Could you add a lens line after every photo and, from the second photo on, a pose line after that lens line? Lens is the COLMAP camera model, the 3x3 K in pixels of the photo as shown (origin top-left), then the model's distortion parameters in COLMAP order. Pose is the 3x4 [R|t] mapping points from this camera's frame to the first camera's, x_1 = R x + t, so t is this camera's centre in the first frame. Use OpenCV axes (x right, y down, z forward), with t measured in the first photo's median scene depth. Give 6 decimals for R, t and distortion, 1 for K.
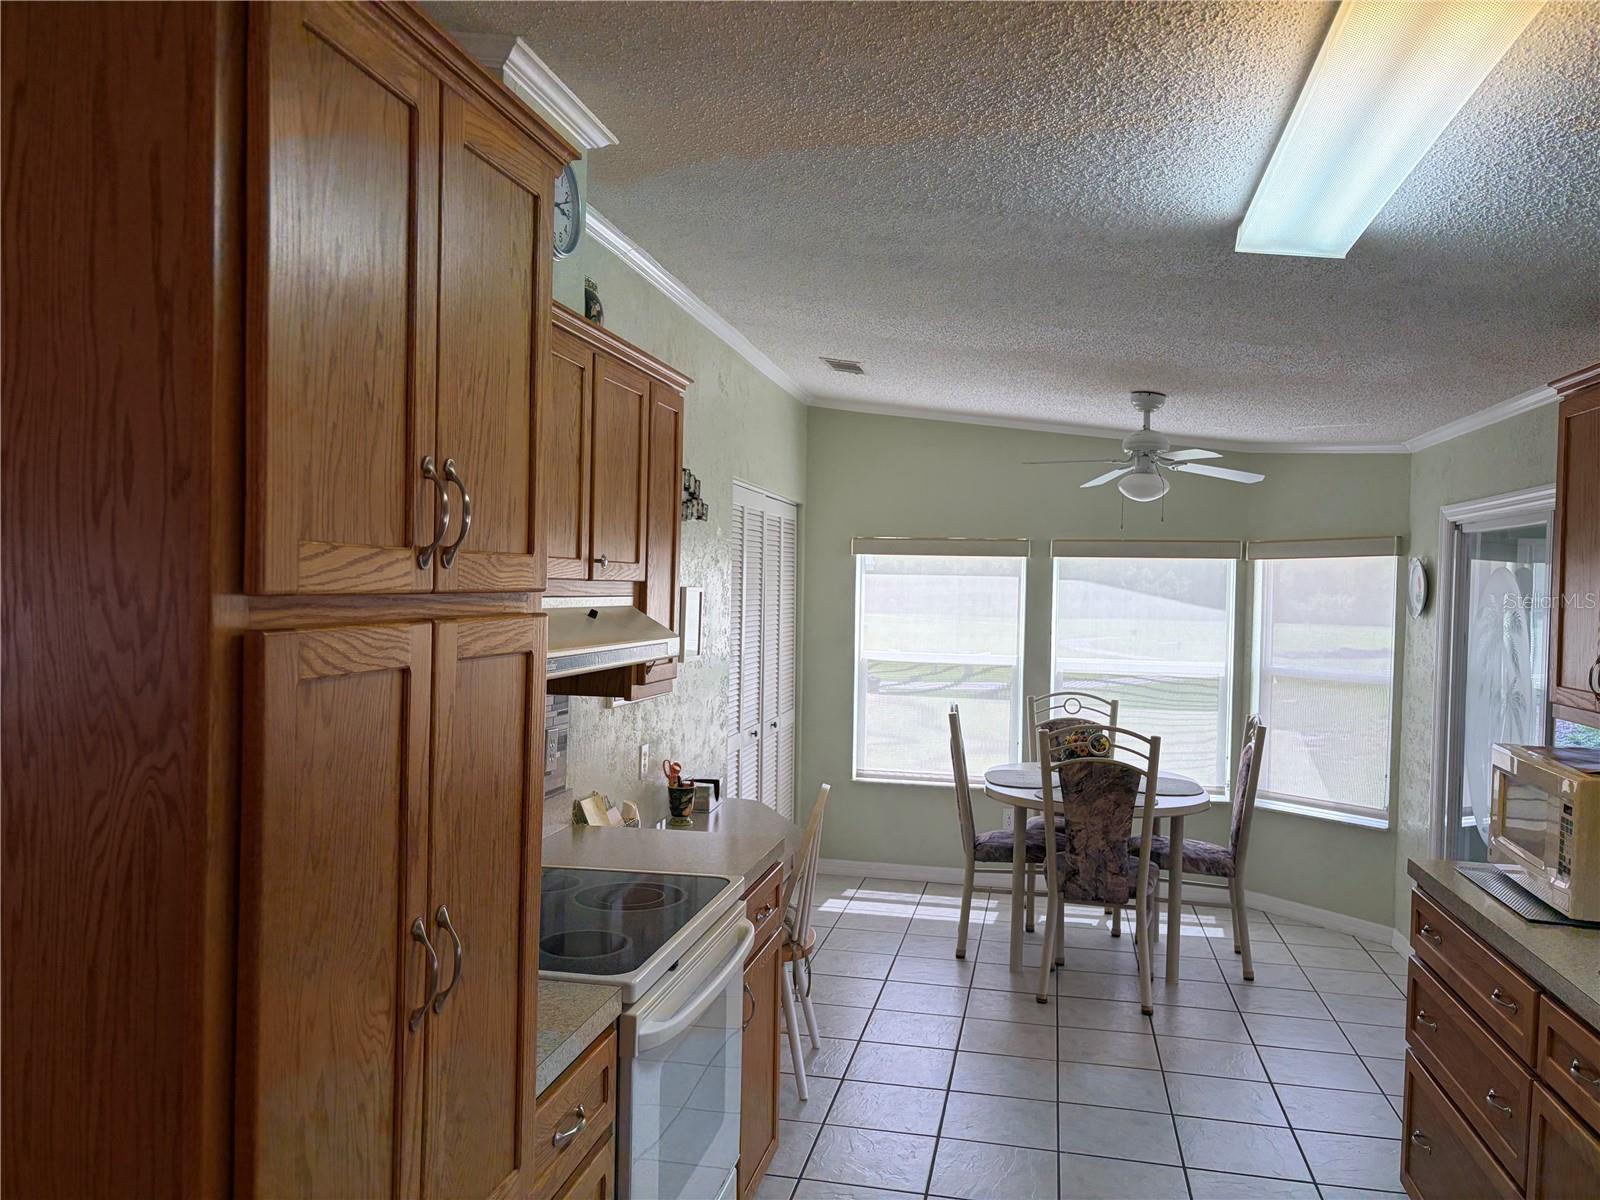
lens RADIAL K [[1218.3, 0, 799.0], [0, 1218.3, 575.3], [0, 0, 1]] dist [0.046956, -0.055377]
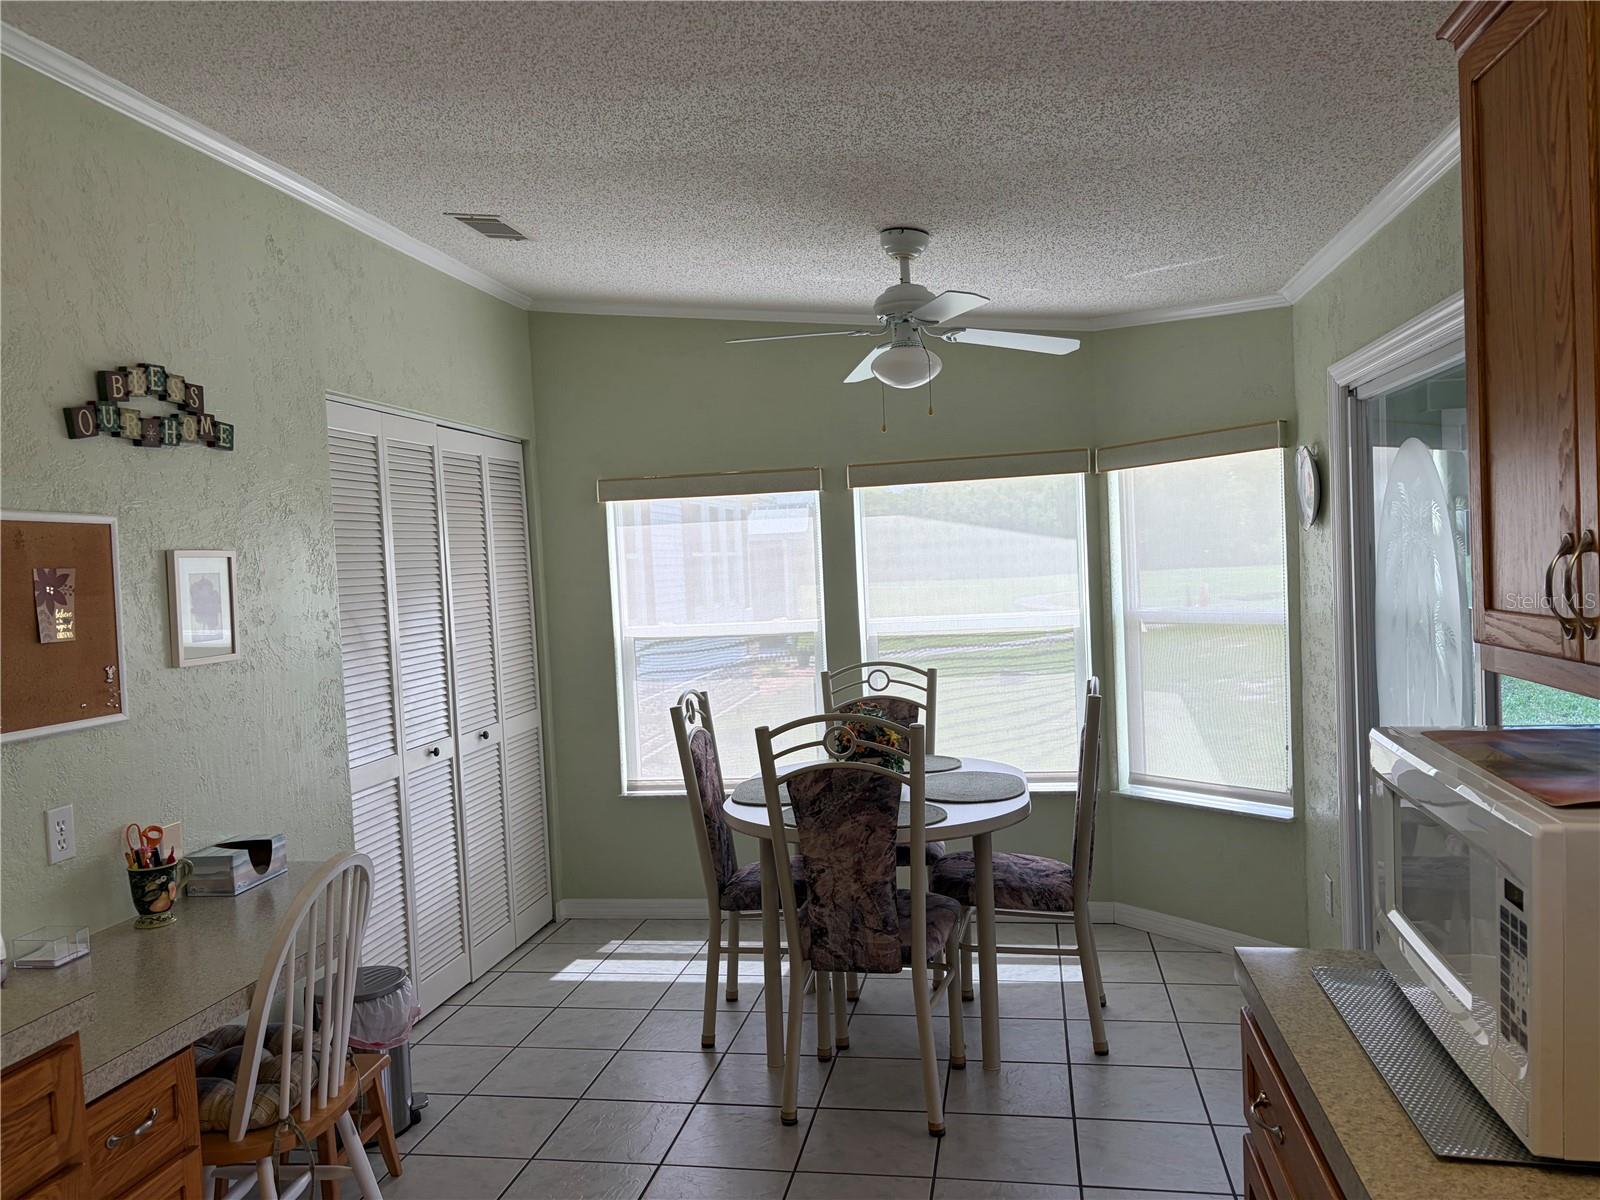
lens RADIAL K [[1218.3, 0, 792.8], [0, 1218.3, 570.2], [0, 0, 1]] dist [0.046956, -0.055377]
pose [[0.997395, -0.069270, 0.020120, 0.188320], [0.068986, 0.997512, 0.014490, 0.028502], [-0.021074, -0.013064, 0.999693, 0.292036]]
